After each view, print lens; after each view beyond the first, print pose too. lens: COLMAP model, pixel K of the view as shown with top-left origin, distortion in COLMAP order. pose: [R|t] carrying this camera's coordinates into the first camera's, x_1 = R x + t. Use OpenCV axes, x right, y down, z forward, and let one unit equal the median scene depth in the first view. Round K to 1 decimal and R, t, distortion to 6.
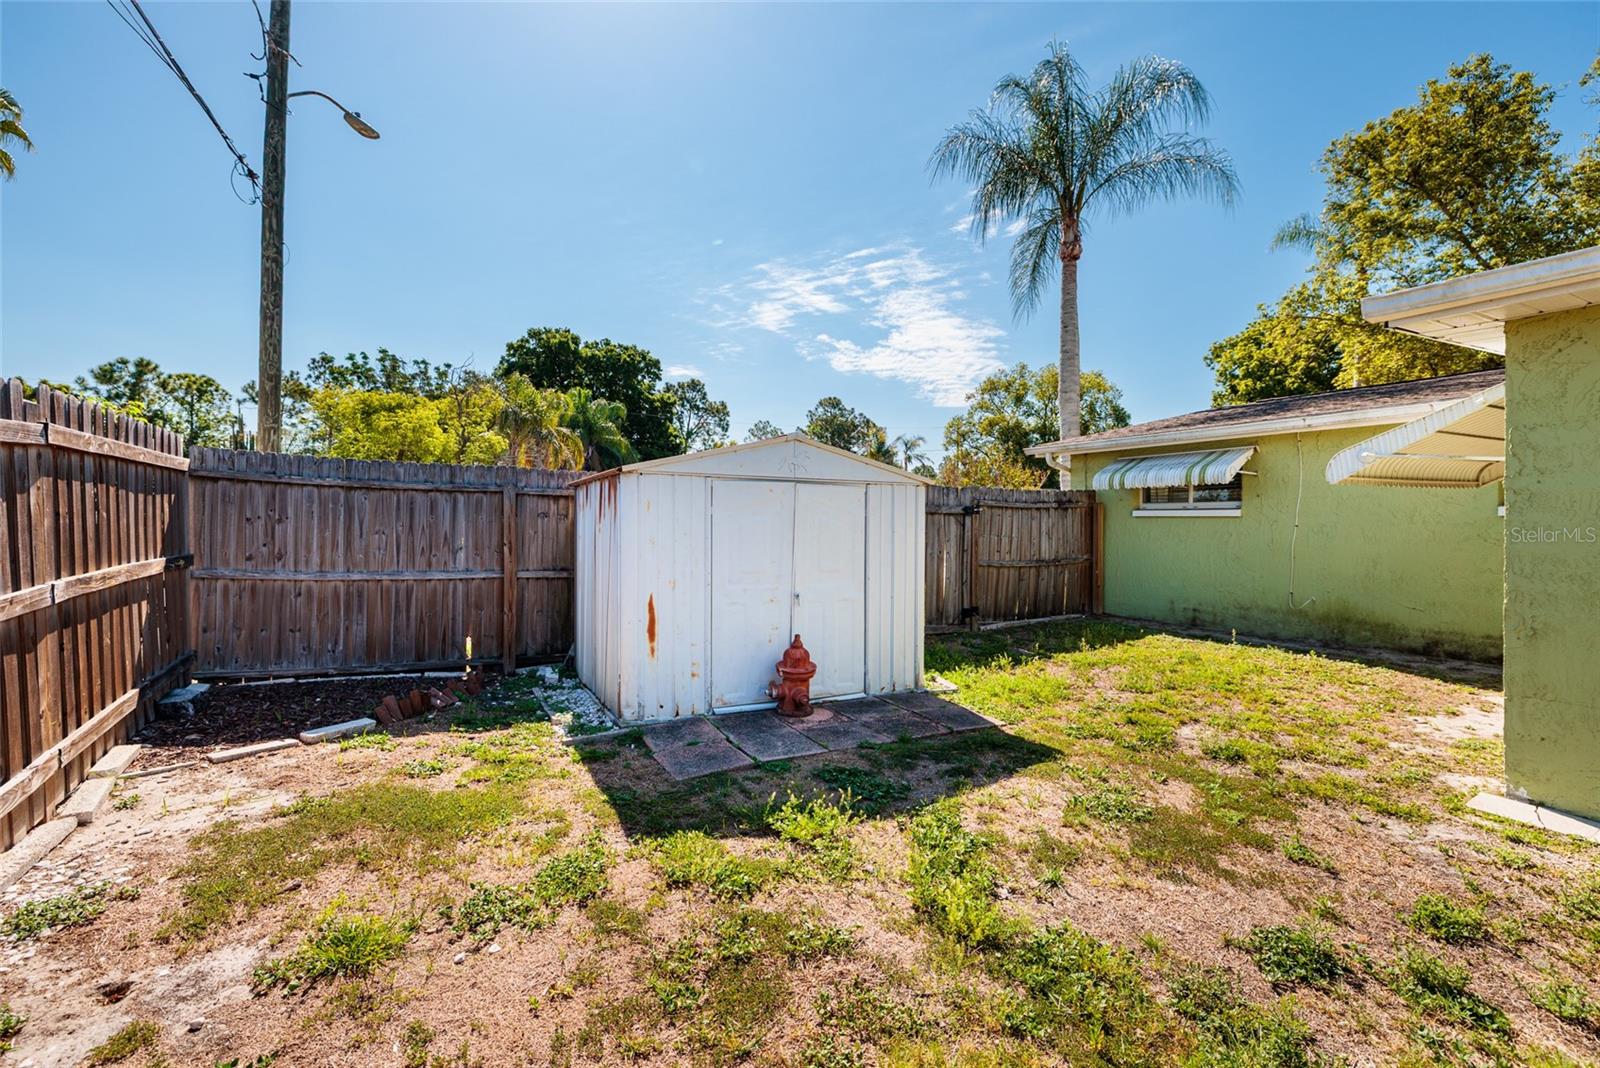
lens RADIAL K [[711.8, 0, 796.0], [0, 711.8, 512.3], [0, 0, 1]] dist [0.004642, 0.000105]
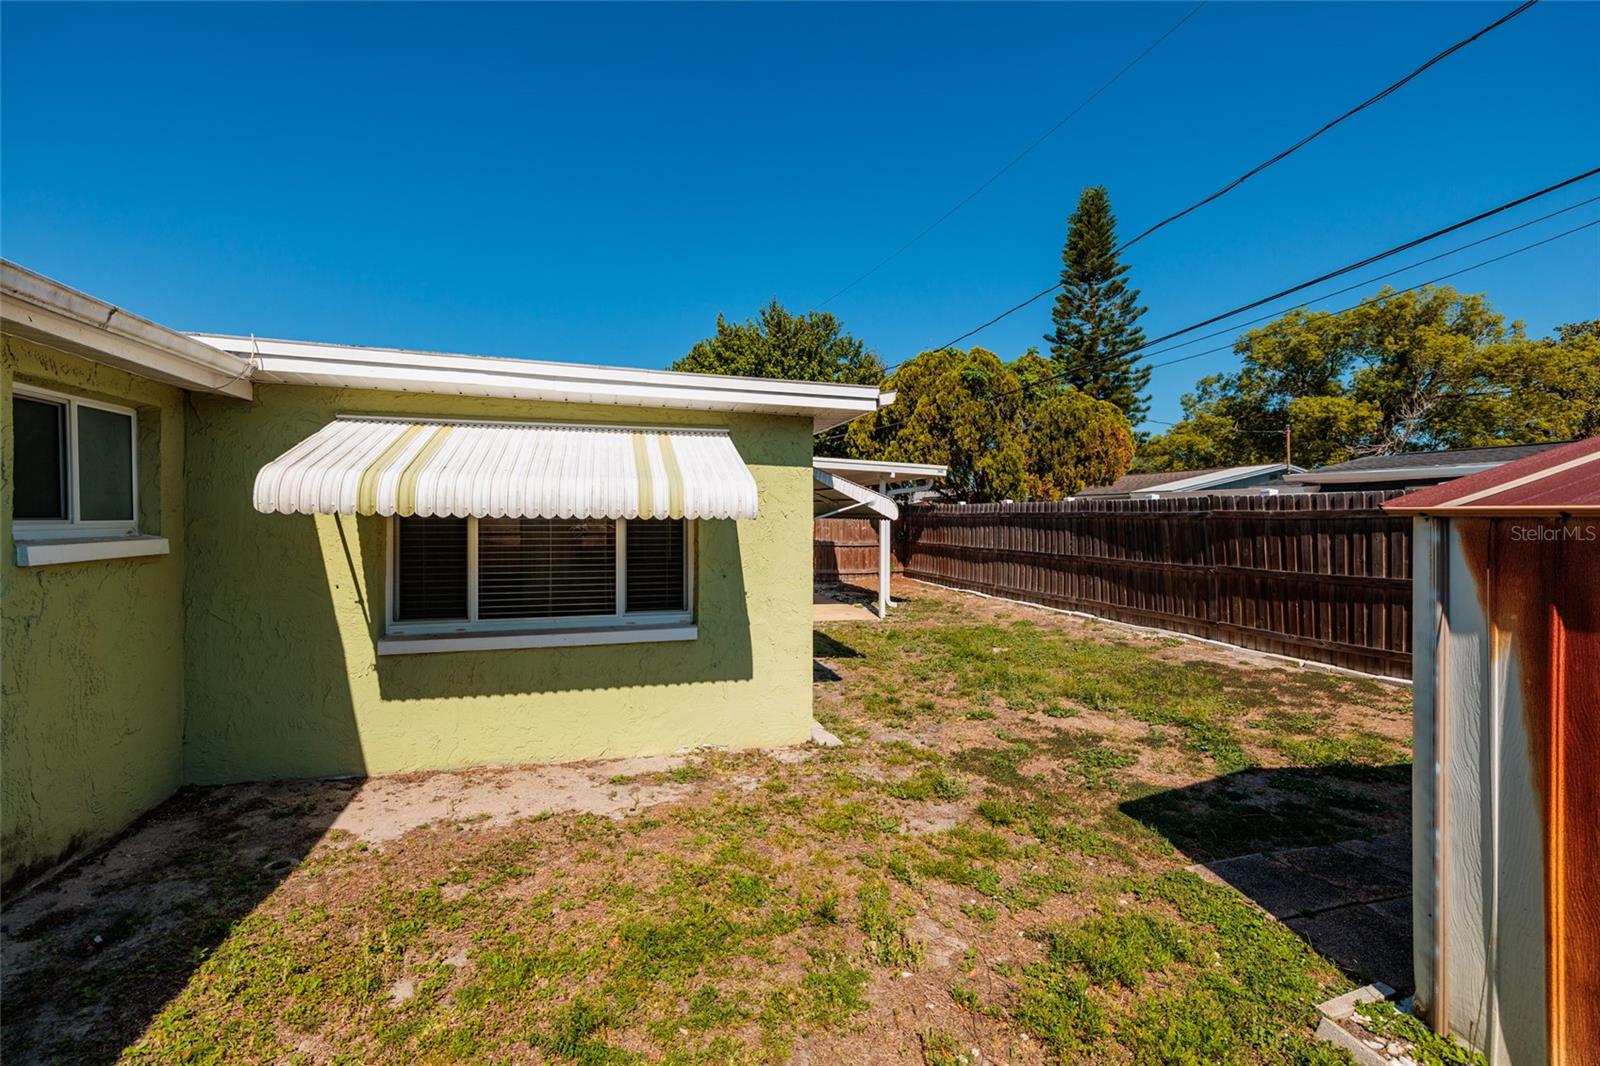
lens RADIAL K [[687.7, 0, 803.8], [0, 687.7, 517.1], [0, 0, 1]] dist [0.001304, -0.000091]
pose [[-0.980509, -0.009139, 0.196262, 0.377659], [-0.010663, 0.999921, -0.006710, -0.023866], [-0.196185, -0.008672, -0.980528, 1.227624]]
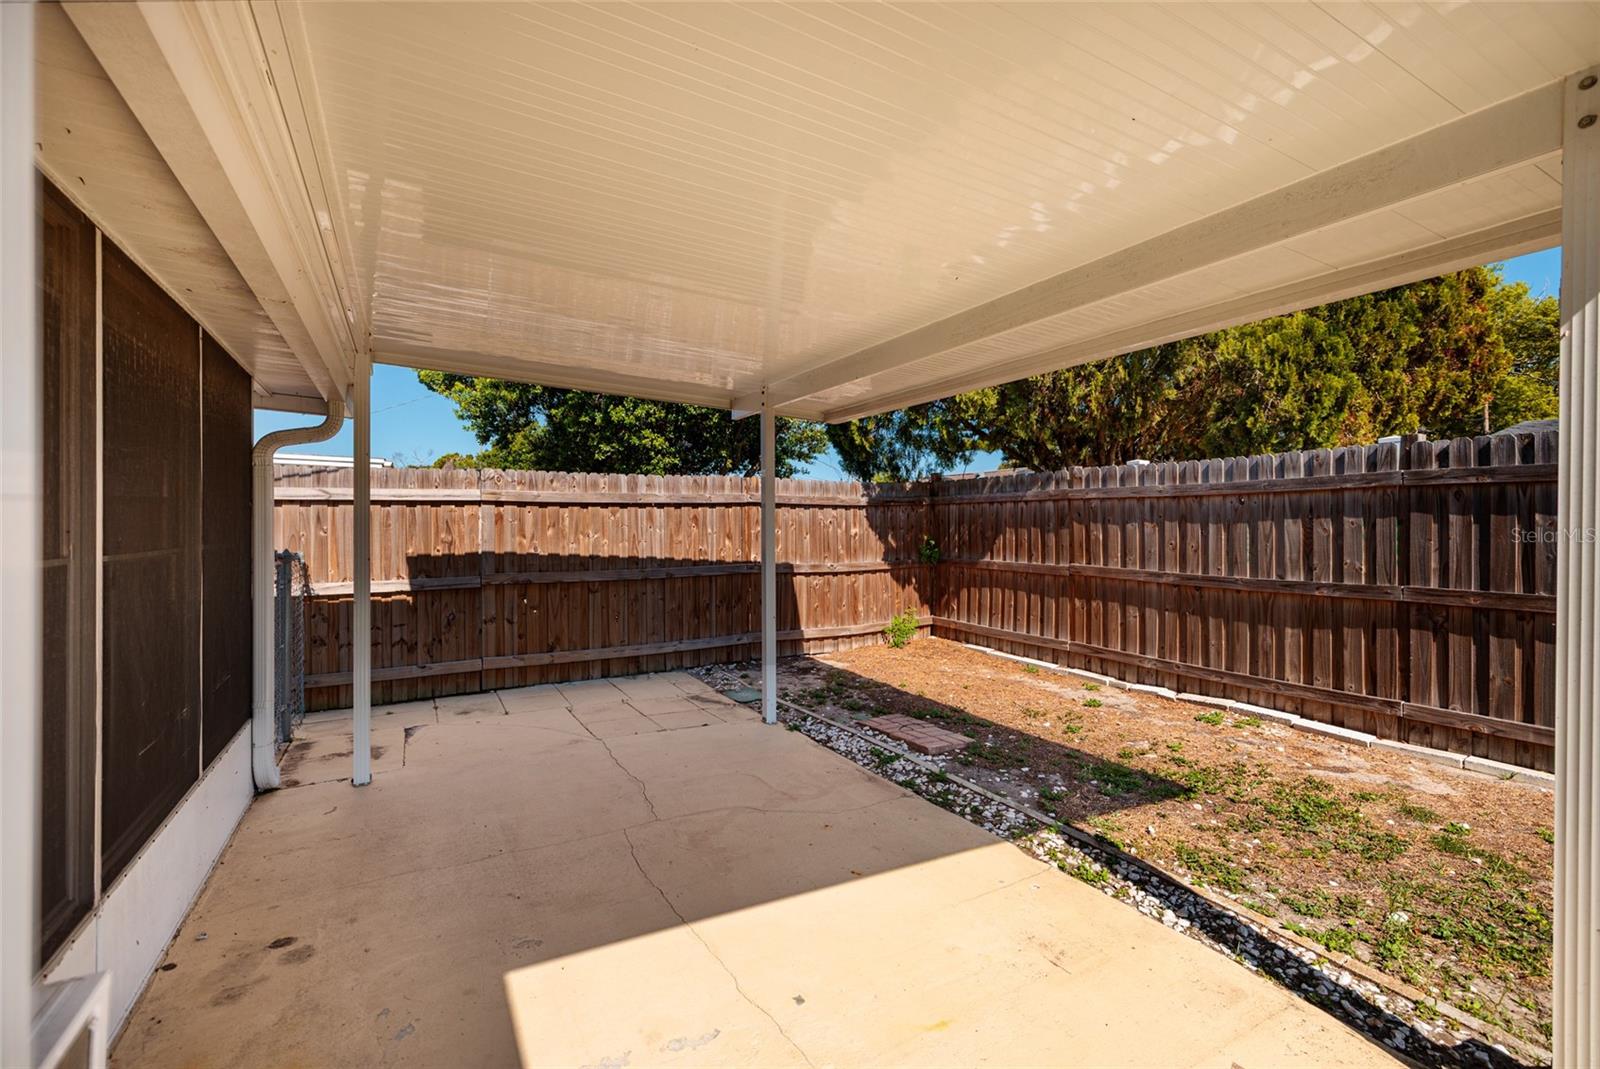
lens RADIAL K [[695.4, 0, 793.1], [0, 695.4, 526.8], [0, 0, 1]] dist [0.004560, 0.000245]
pose [[-0.999795, -0.003064, -0.020006, 0.785232], [-0.002953, 0.999980, -0.005596, -0.002476], [0.020023, -0.005536, -0.999784, -0.202297]]
